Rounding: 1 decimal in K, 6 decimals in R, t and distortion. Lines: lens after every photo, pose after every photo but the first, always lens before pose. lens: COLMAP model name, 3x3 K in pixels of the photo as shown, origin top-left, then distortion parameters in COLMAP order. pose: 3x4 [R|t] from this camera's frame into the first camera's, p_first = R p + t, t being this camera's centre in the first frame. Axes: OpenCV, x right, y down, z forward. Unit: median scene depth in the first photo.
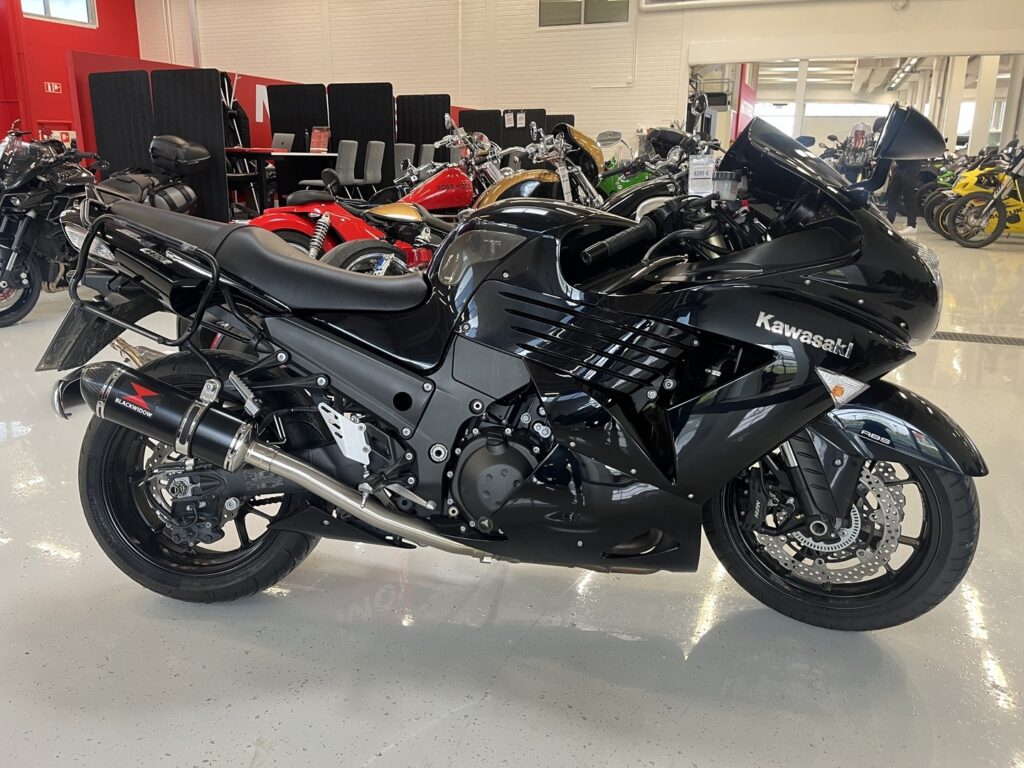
lens RADIAL K [[783.4, 0, 505.6], [0, 783.4, 383.7], [0, 0, 1]] dist [0.039267, -0.083144]
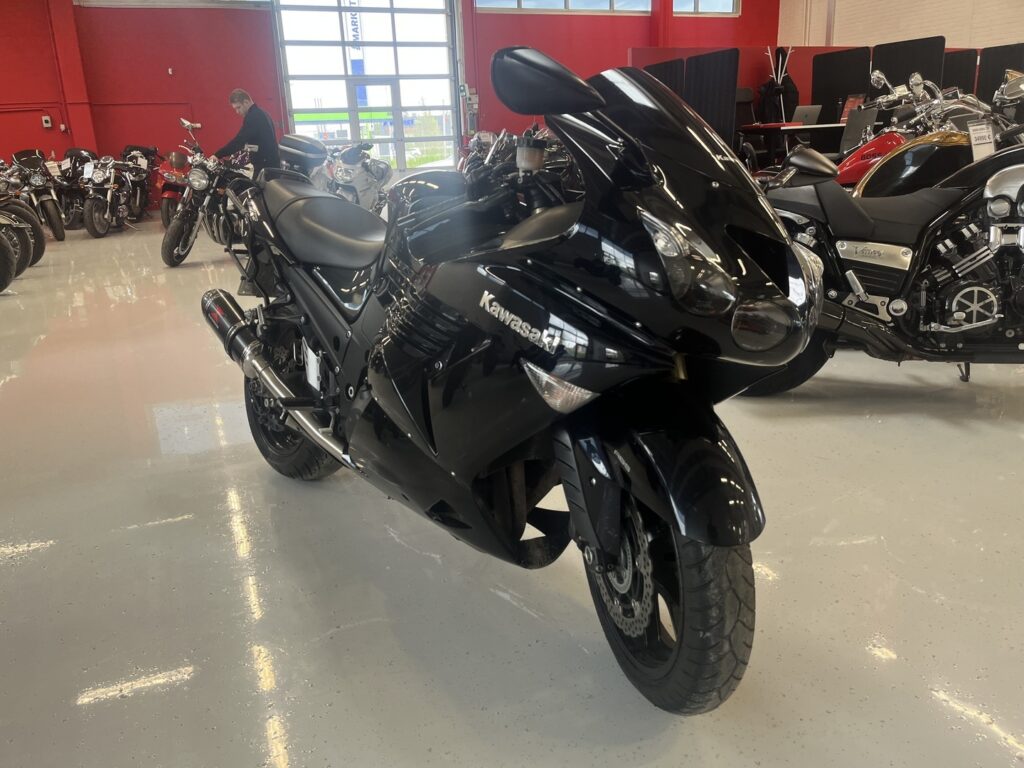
lens RADIAL K [[783.4, 0, 505.6], [0, 783.4, 383.7], [0, 0, 1]] dist [0.039267, -0.083144]
pose [[0.677352, 0.163777, -0.717197, 0.924702], [-0.143515, 0.985591, 0.089524, -0.063095], [0.721525, 0.042289, 0.691096, 0.345947]]
